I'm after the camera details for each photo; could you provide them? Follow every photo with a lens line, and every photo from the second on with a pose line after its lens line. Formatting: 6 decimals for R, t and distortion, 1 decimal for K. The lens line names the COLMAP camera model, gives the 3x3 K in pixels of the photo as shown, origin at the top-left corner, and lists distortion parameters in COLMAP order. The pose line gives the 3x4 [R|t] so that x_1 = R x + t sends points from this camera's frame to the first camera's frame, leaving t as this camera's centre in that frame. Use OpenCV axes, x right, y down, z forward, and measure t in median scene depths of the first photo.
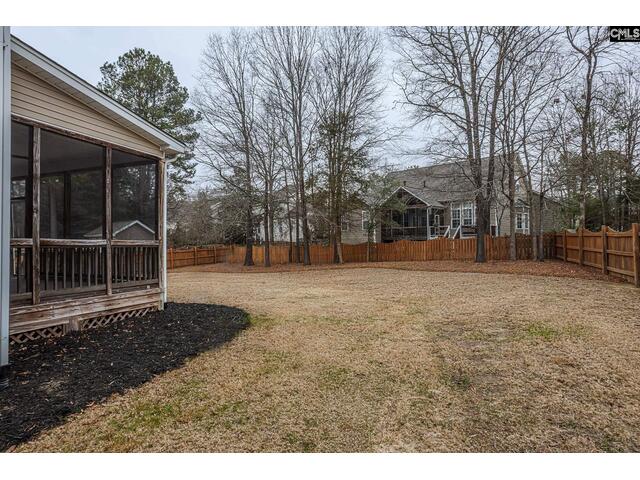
lens RADIAL K [[311.2, 0, 320.0], [0, 311.2, 240.0], [0, 0, 1]] dist [-0.028568, 0.000649]
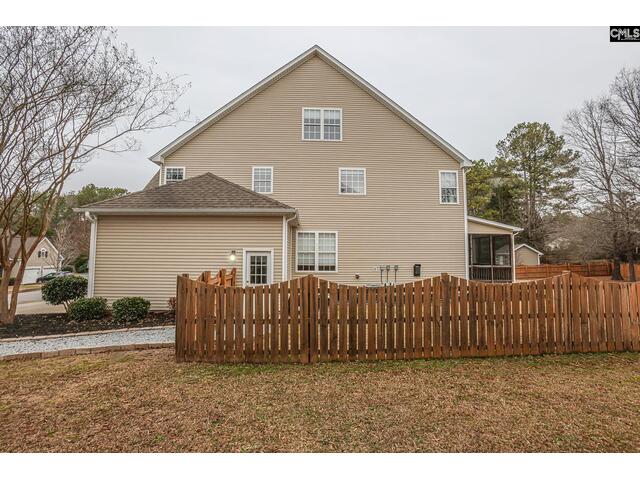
lens RADIAL K [[289.2, 0, 320.0], [0, 289.2, 240.0], [0, 0, 1]] dist [-0.000762, -0.000083]
pose [[0.364003, -0.038388, -0.930606, 0.284687], [0.003671, 0.999202, -0.039782, -0.030024], [0.931390, 0.011065, 0.363854, -0.340311]]
